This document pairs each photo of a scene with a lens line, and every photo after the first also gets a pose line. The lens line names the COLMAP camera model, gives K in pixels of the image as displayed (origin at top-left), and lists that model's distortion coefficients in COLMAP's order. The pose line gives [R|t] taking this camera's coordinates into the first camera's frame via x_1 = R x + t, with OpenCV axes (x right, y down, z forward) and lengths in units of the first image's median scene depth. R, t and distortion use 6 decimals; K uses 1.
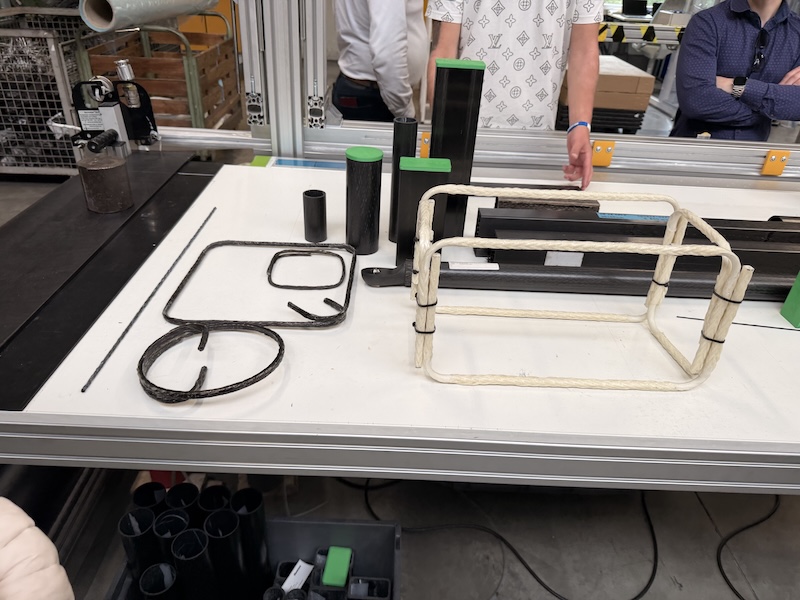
lens RADIAL K [[578.3, 0, 396.5], [0, 578.3, 299.1], [0, 0, 1]] dist [0.002436, -0.000202]
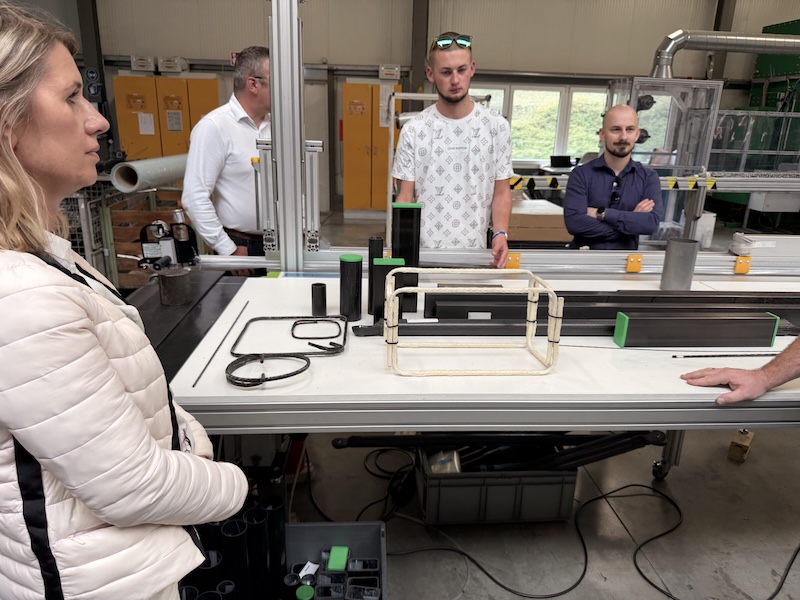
lens RADIAL K [[564.9, 0, 400.0], [0, 564.9, 300.0], [0, 0, 1]] dist [0.066389, -0.001262]
pose [[0.997649, -0.040674, 0.055157, -0.007953], [0.052396, 0.971465, -0.231322, 0.170860], [-0.044175, 0.233669, 0.971312, -0.369262]]
